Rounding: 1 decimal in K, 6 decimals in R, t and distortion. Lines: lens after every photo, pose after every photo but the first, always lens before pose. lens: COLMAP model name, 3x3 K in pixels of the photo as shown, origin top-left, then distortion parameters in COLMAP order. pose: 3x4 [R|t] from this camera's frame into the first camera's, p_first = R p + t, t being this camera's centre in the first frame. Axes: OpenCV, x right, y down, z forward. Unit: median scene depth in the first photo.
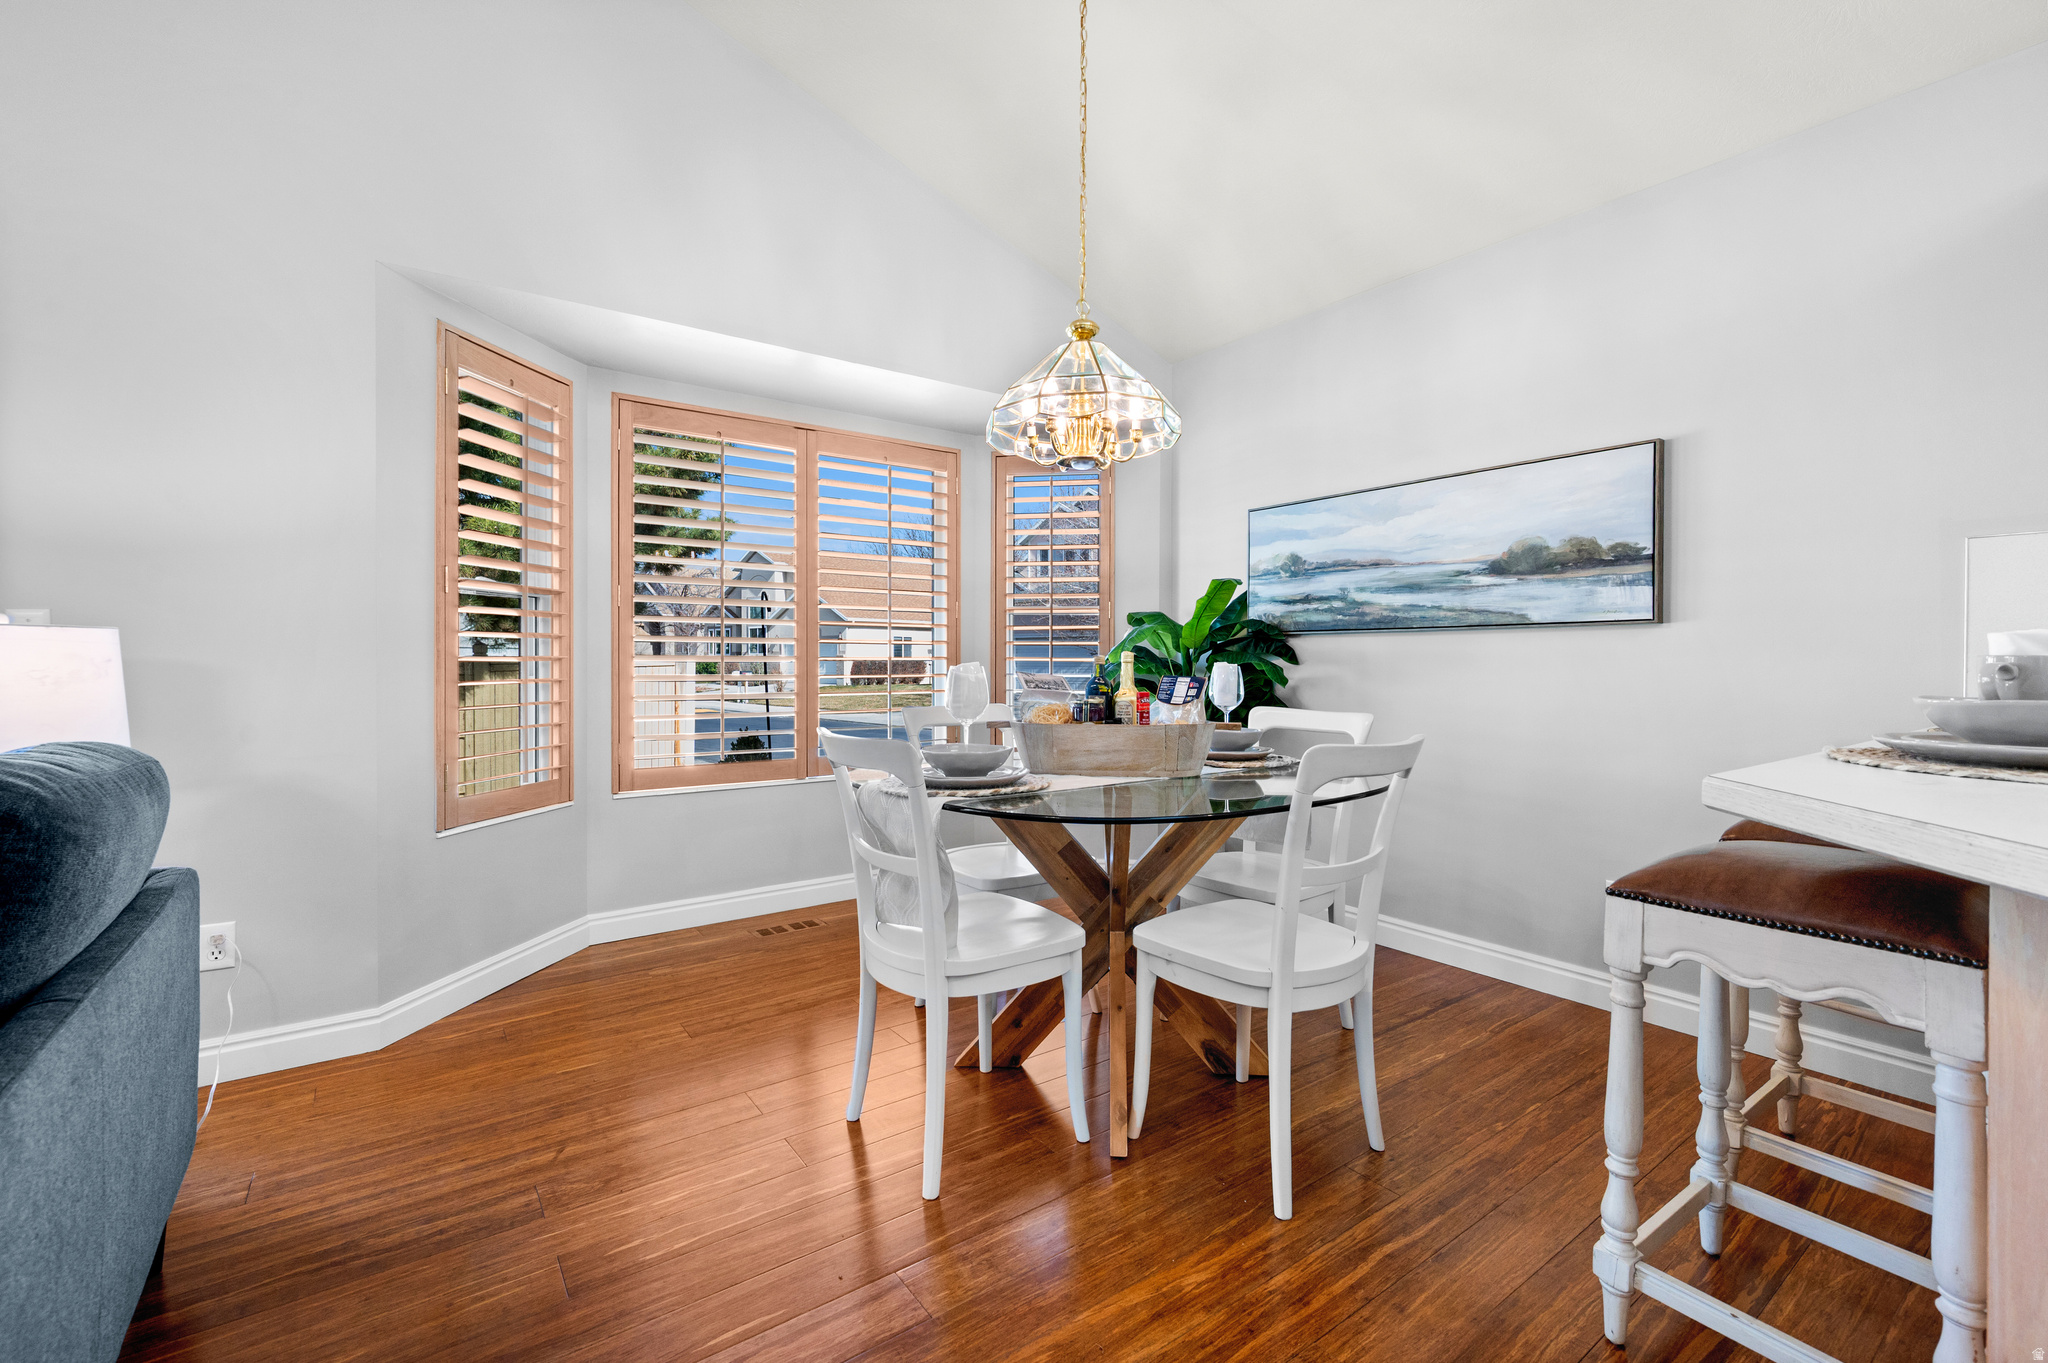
lens RADIAL K [[891.6, 0, 1027.5], [0, 891.6, 661.6], [0, 0, 1]] dist [-0.000839, 0.000033]
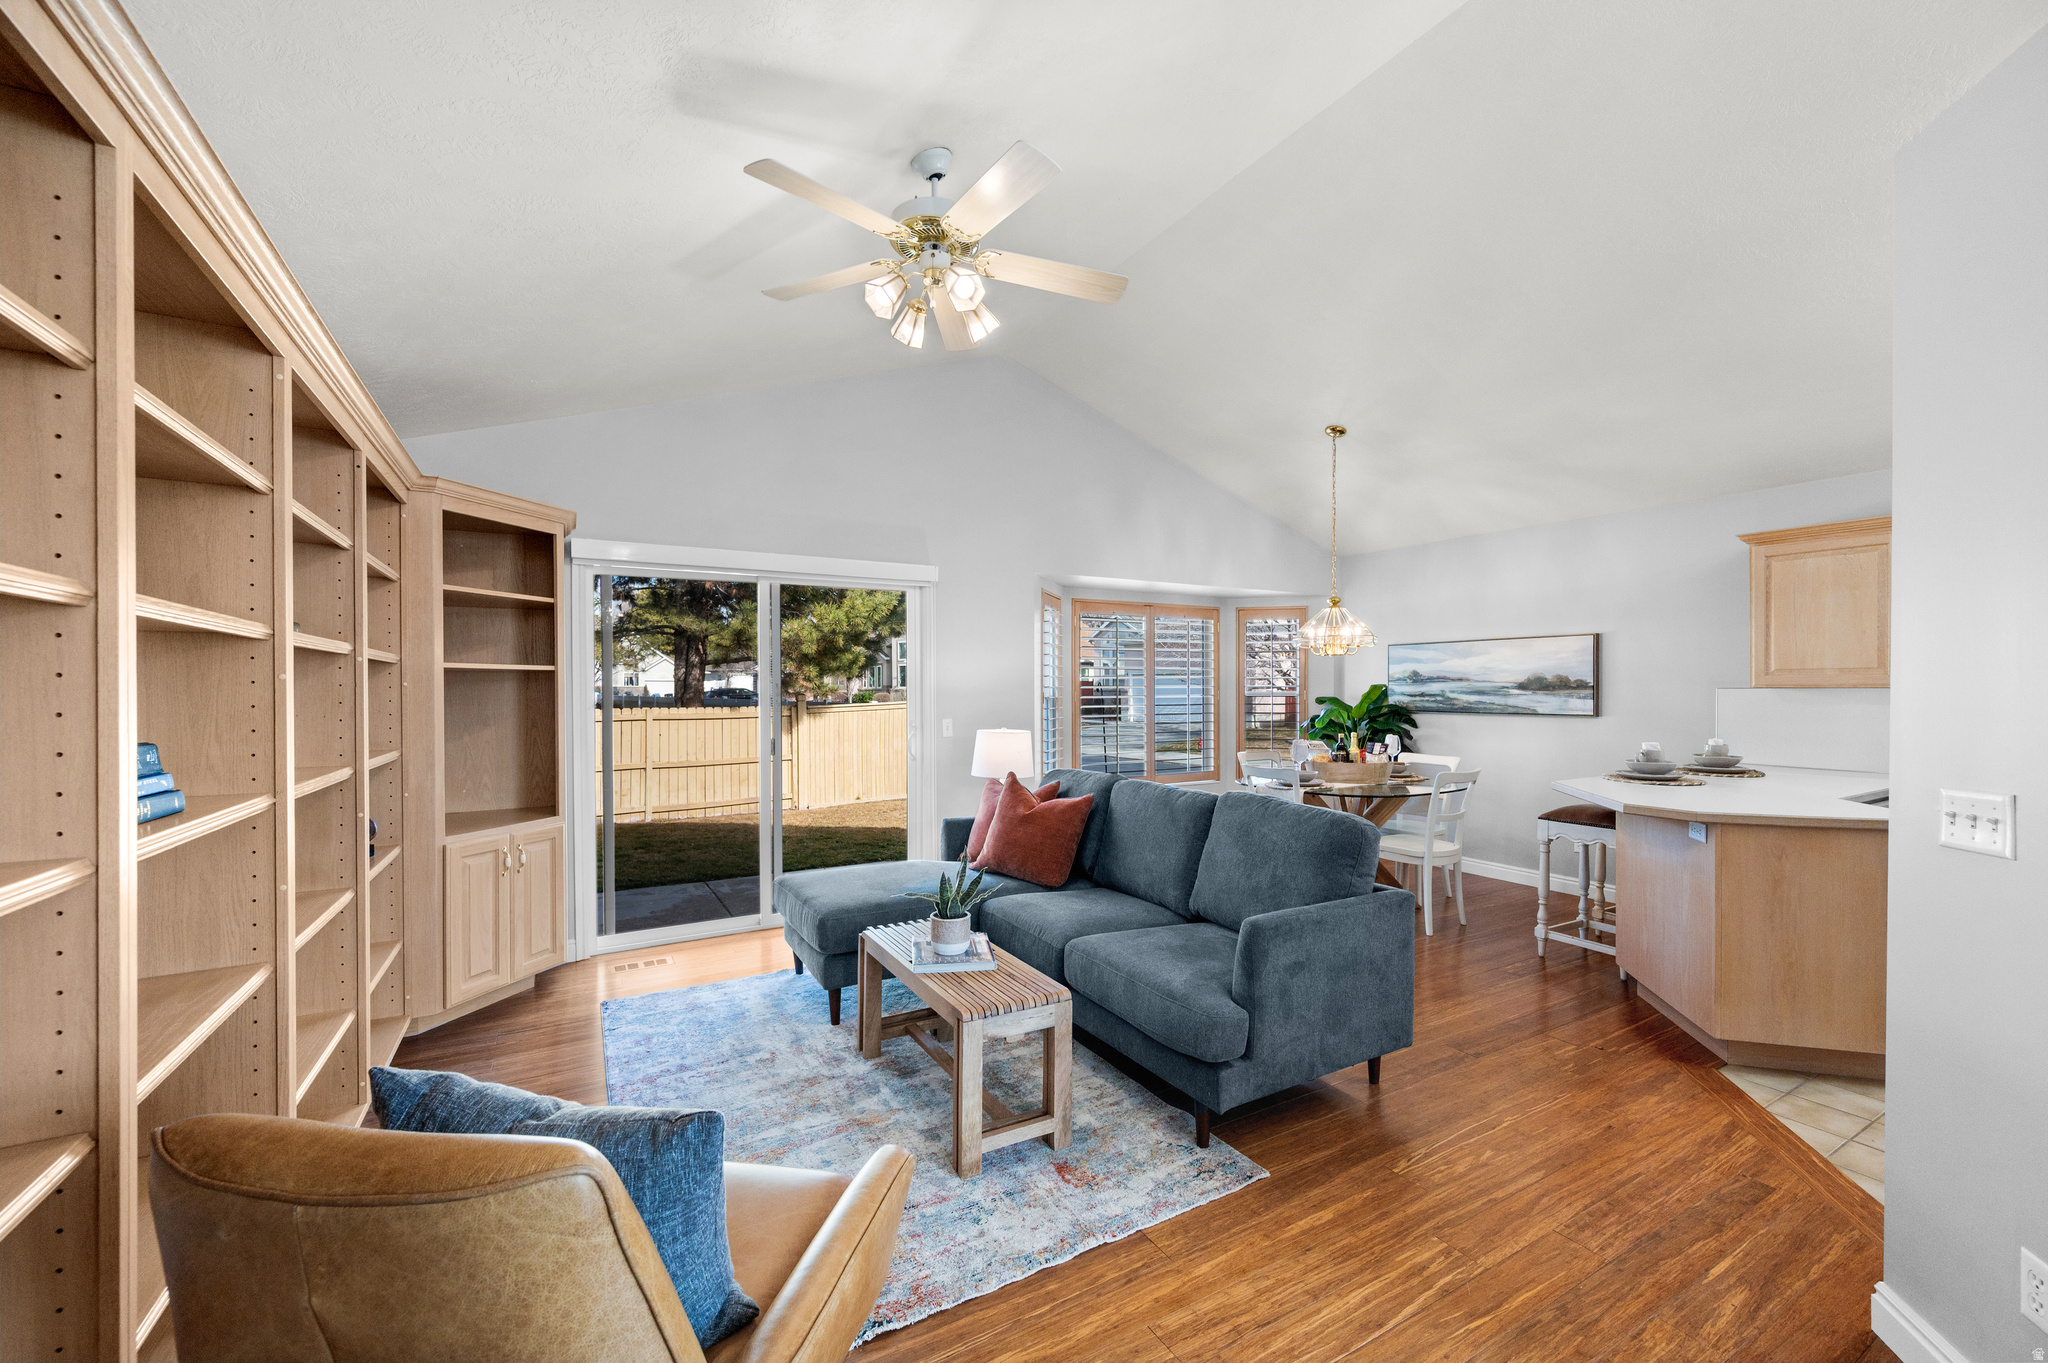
lens RADIAL K [[813.4, 0, 1027.9], [0, 813.4, 691.9], [0, 0, 1]] dist [0.001047, -0.000153]
pose [[0.993999, -0.005119, -0.109271, -0.432733], [0.005576, 0.999977, 0.003877, -0.111005], [0.109249, -0.004463, 0.994004, -1.065244]]
